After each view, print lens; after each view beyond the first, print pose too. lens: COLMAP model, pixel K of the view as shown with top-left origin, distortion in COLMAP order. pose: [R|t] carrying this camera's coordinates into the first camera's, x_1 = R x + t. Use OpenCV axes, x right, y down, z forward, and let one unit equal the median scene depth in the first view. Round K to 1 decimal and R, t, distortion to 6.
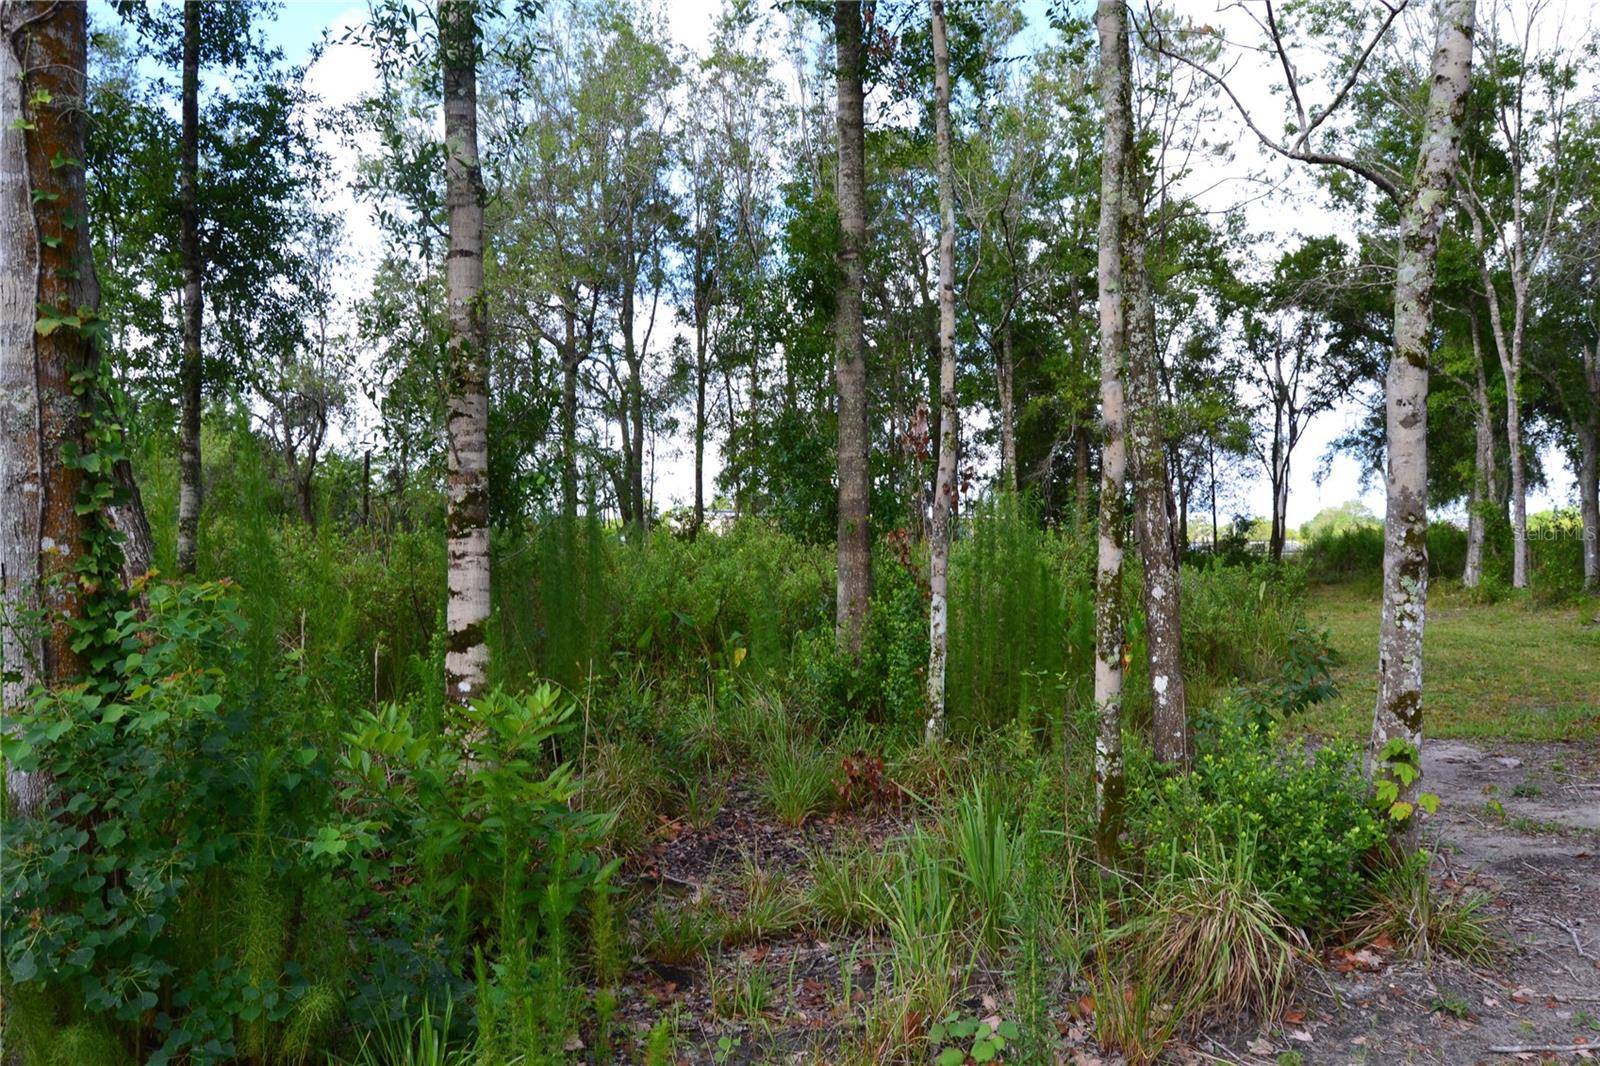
lens RADIAL K [[1270.0, 0, 815.5], [0, 1270.0, 531.7], [0, 0, 1]] dist [-0.100926, 0.044971]
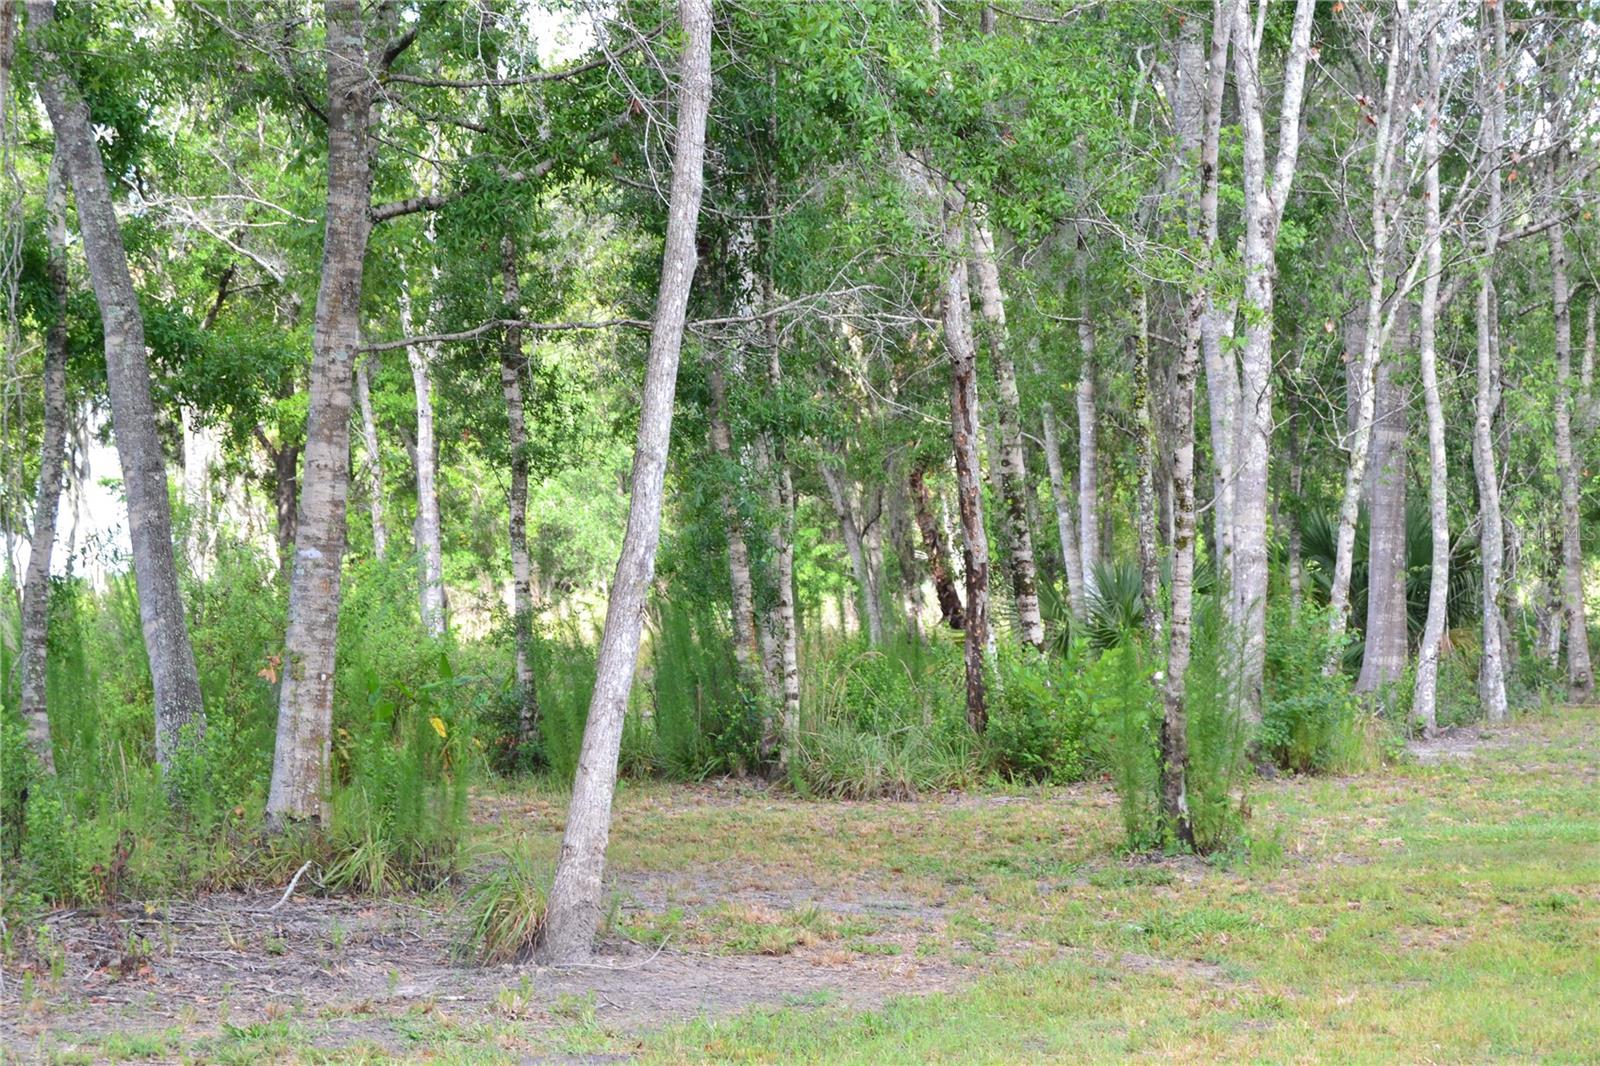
lens RADIAL K [[3698.0, 0, 787.0], [0, 3698.0, 541.1], [0, 0, 1]] dist [-0.016477, -0.192129]
pose [[0.599489, 0.015892, 0.800226, -1.158211], [0.000152, 0.999801, -0.019970, 0.007781], [-0.800383, 0.012093, 0.599367, -0.482235]]
